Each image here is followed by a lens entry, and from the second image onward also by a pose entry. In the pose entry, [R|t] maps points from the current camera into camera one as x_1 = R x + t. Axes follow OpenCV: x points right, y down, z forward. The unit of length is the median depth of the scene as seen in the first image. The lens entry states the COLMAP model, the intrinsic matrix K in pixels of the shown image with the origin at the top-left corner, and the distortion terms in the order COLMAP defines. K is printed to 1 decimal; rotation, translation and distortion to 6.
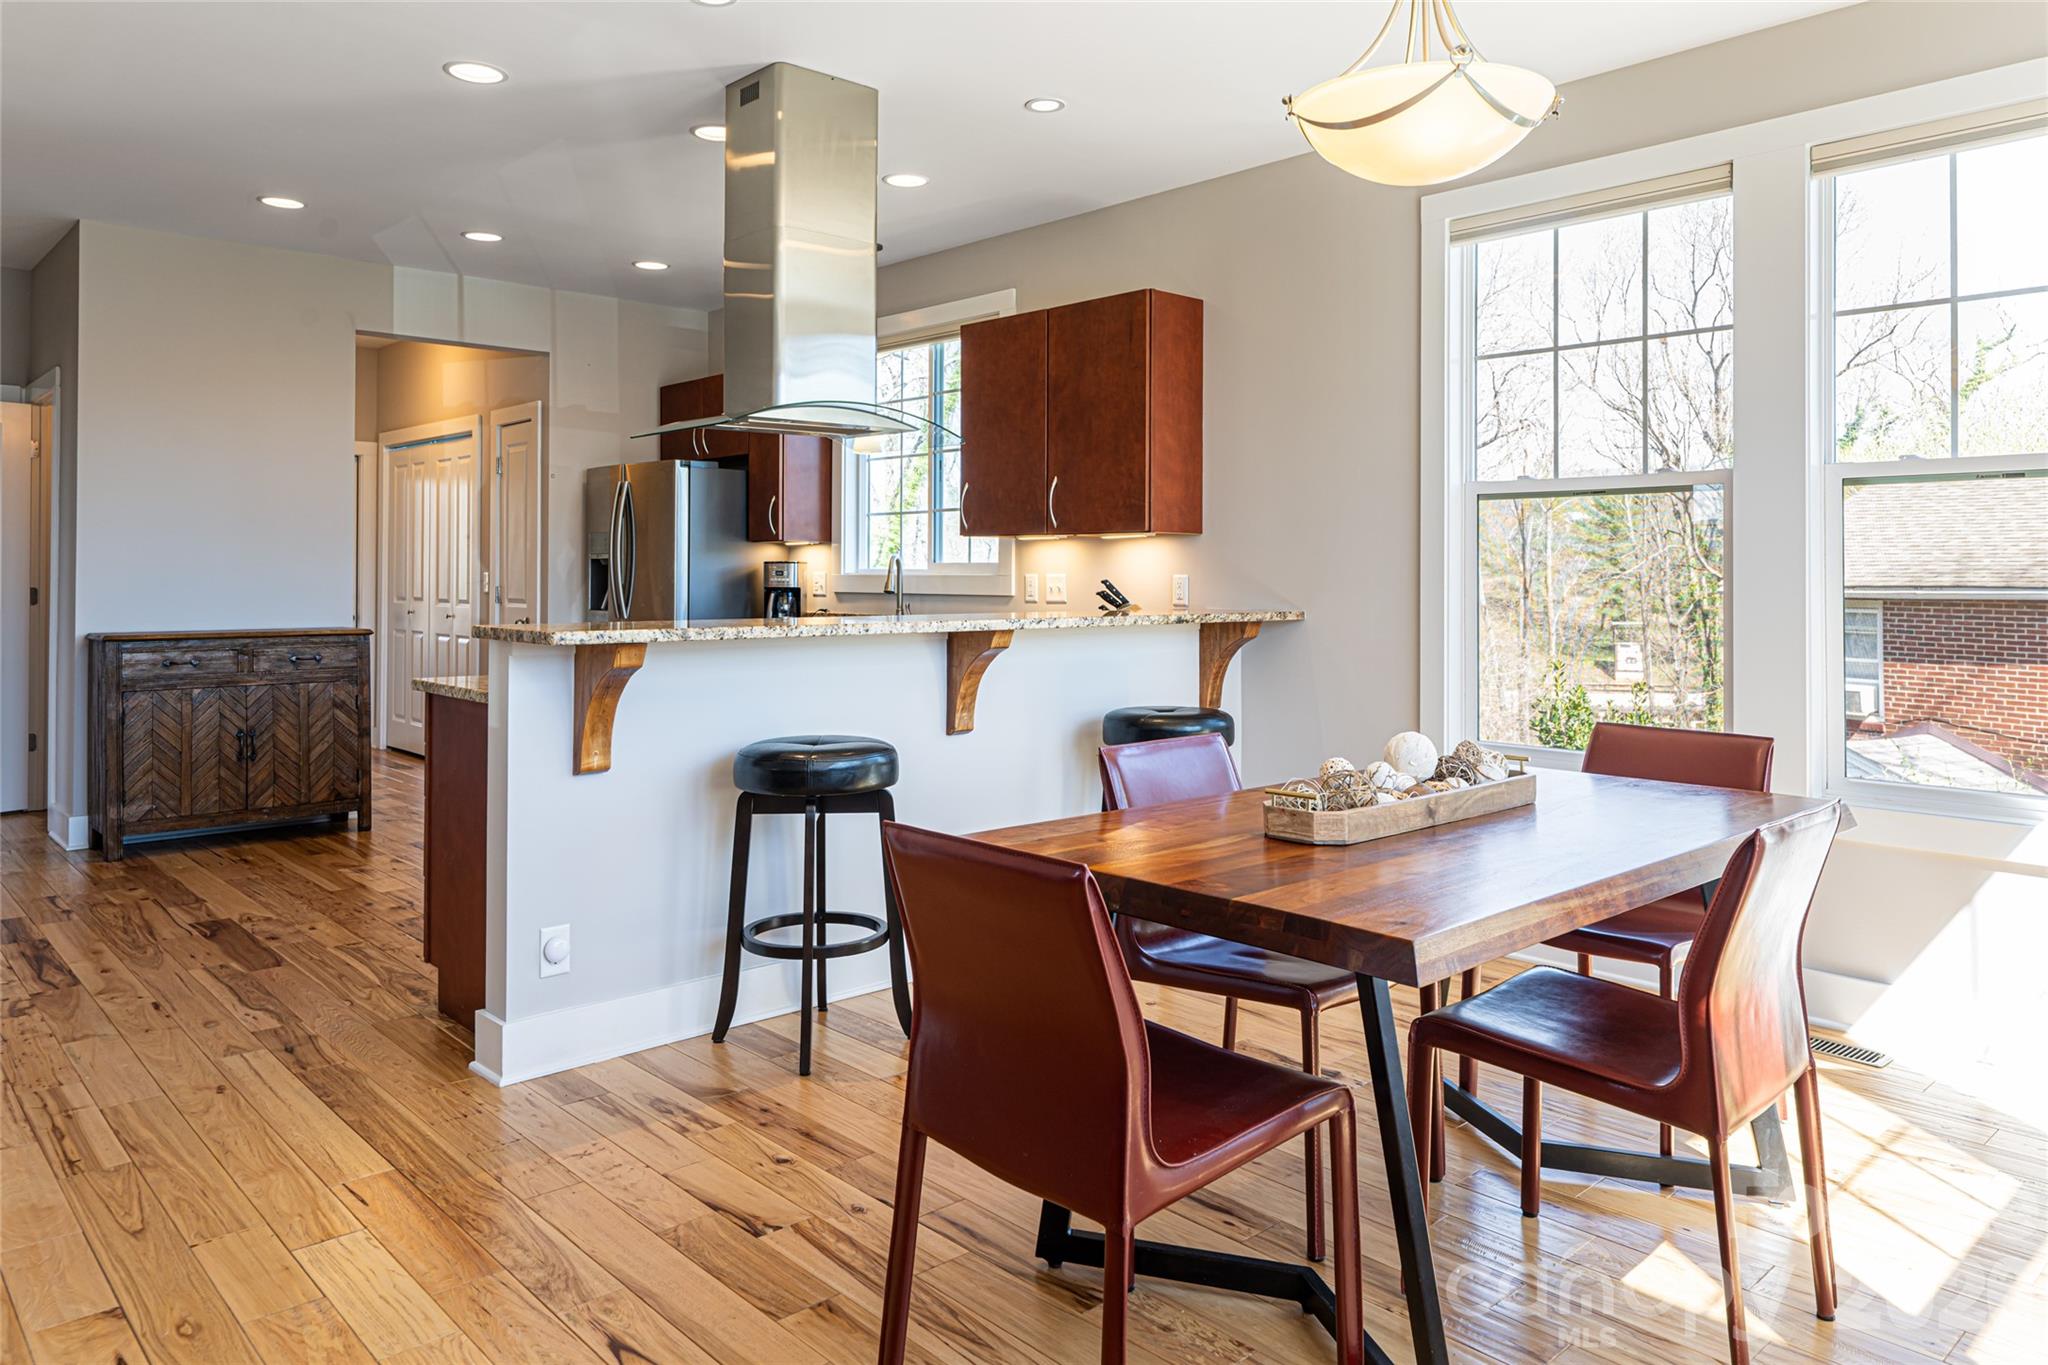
lens RADIAL K [[1375.1, 0, 1023.4], [0, 1375.1, 573.8], [0, 0, 1]] dist [0.006879, 0.001841]
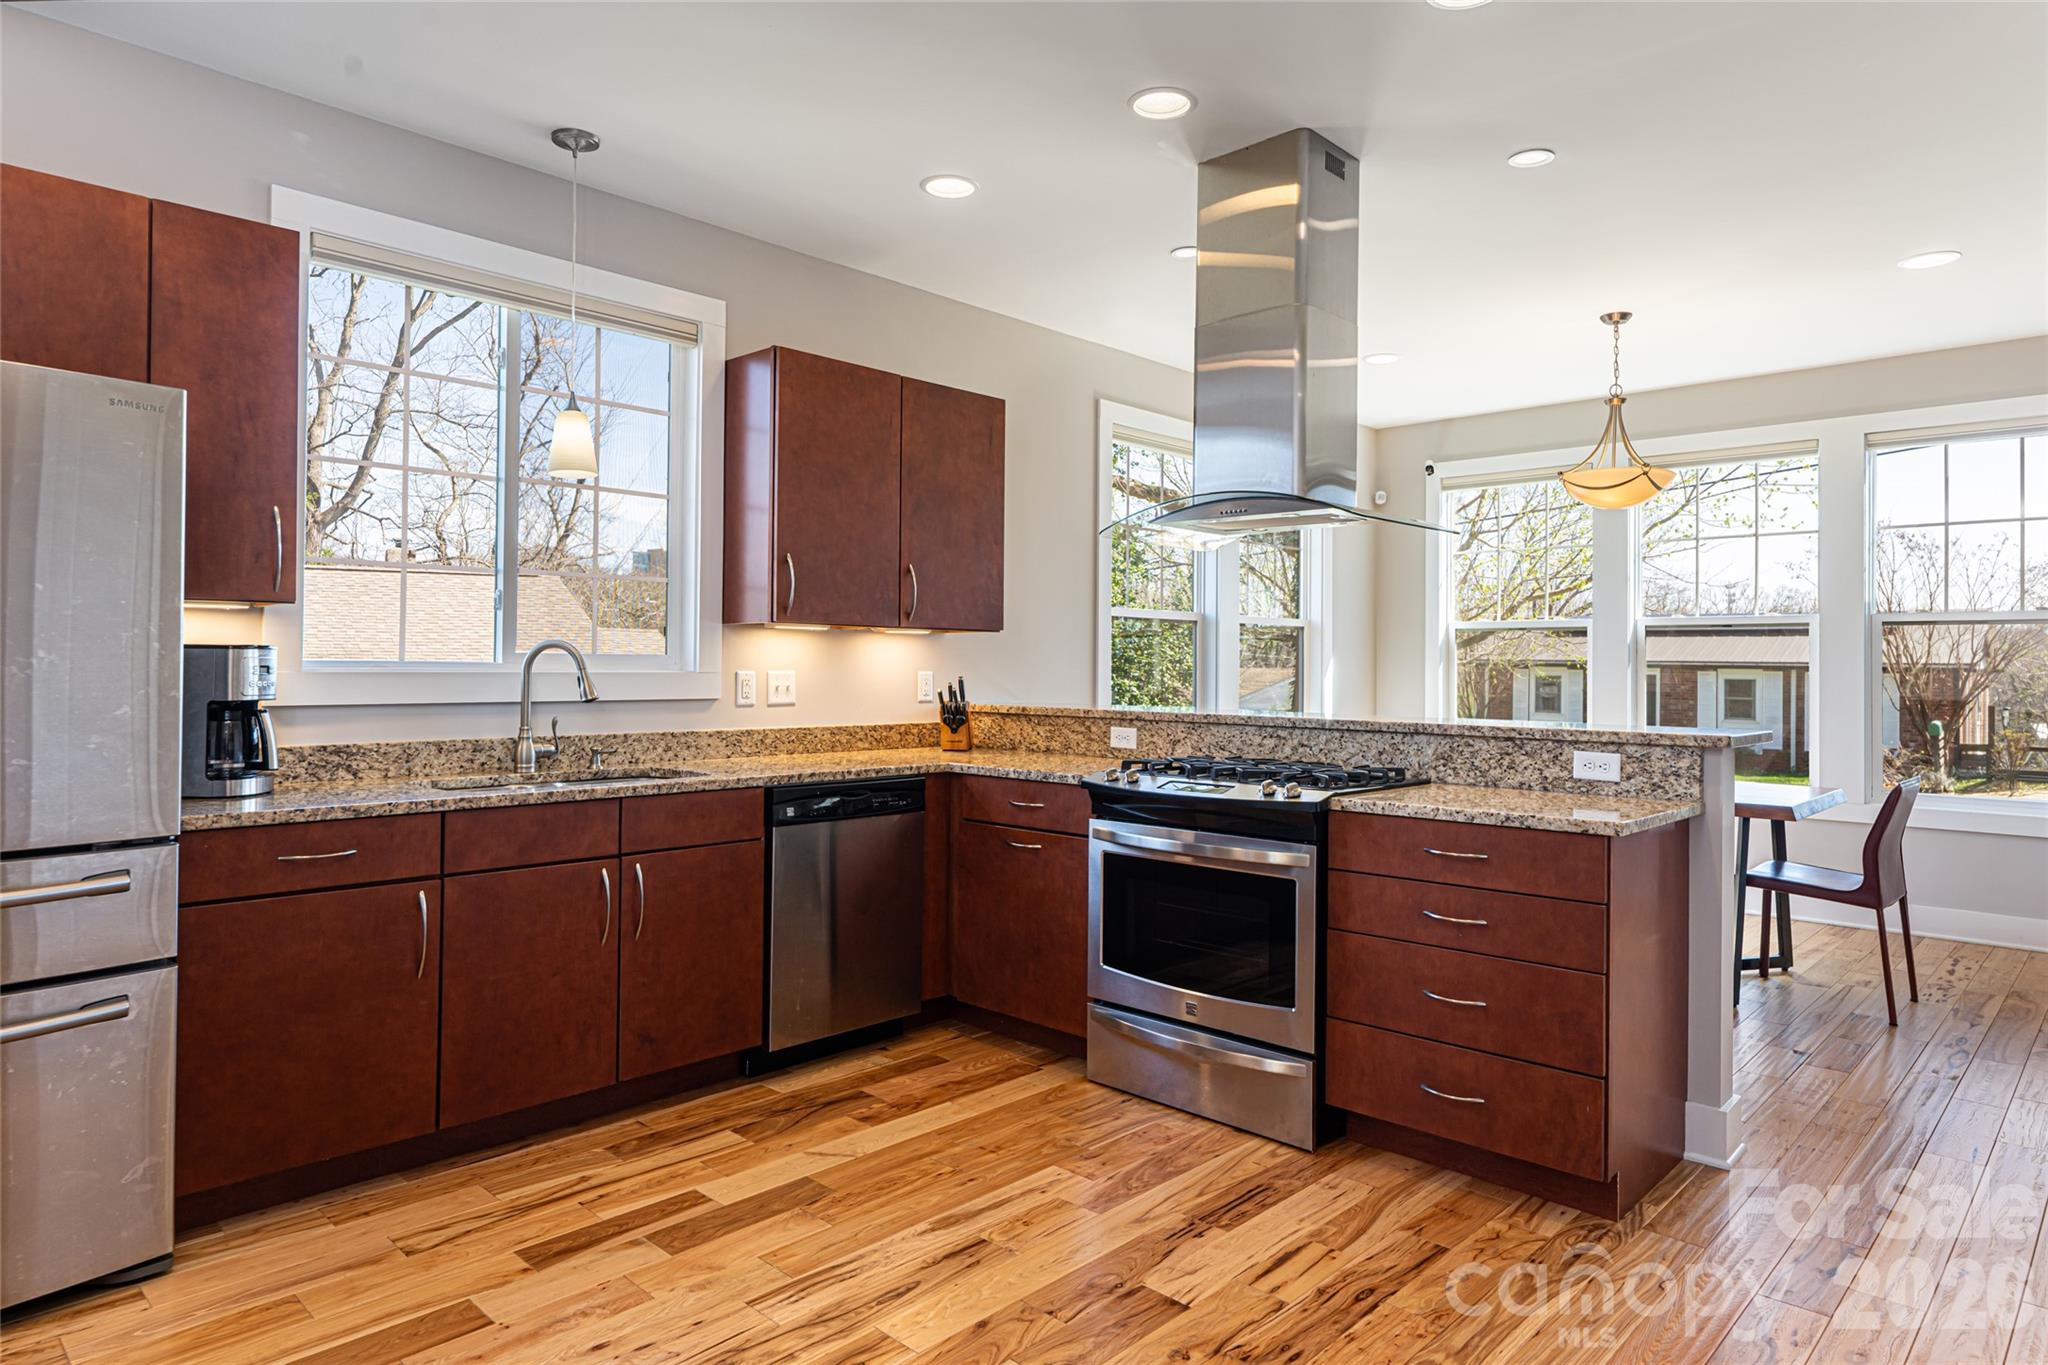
lens RADIAL K [[1206.1, 0, 1016.0], [0, 1206.1, 665.6], [0, 0, 1]] dist [-0.000051, 0.000691]
pose [[-0.056159, -0.005357, 0.998407, -0.724989], [-0.010179, 0.999937, 0.004793, -0.007875], [-0.998370, -0.009893, -0.056210, 0.909734]]
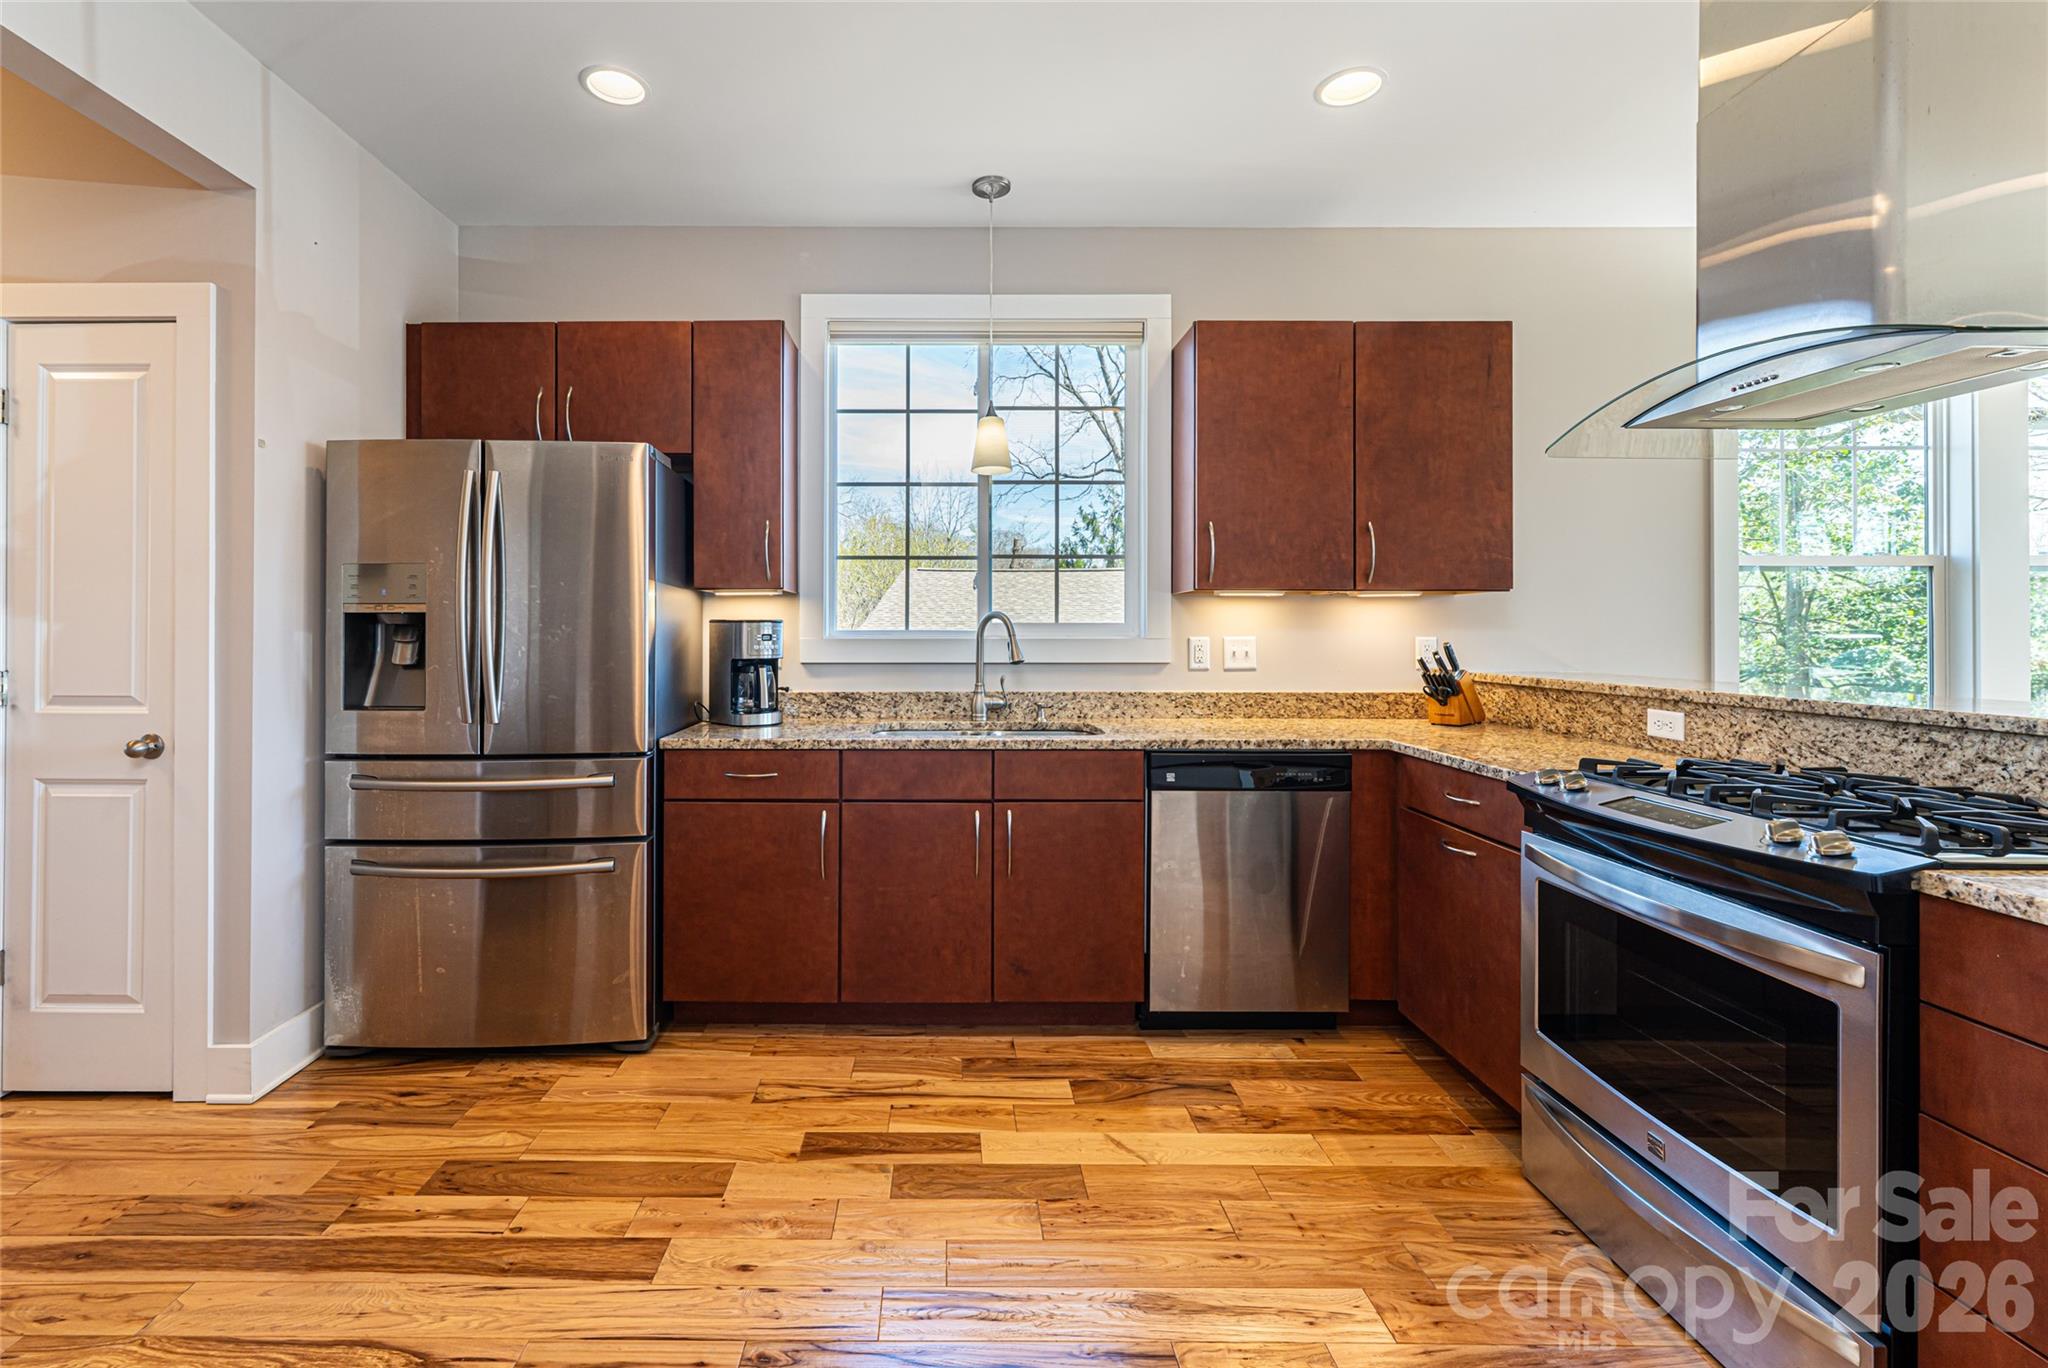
lens RADIAL K [[874.1, 0, 949.8], [0, 874.1, 630.9], [0, 0, 1]] dist [0.000683, 0.000403]
pose [[0.682272, -0.005326, 0.731079, -0.509203], [0.002055, 0.999983, 0.005367, -0.006708], [-0.731095, -0.002160, 0.682272, 0.767220]]
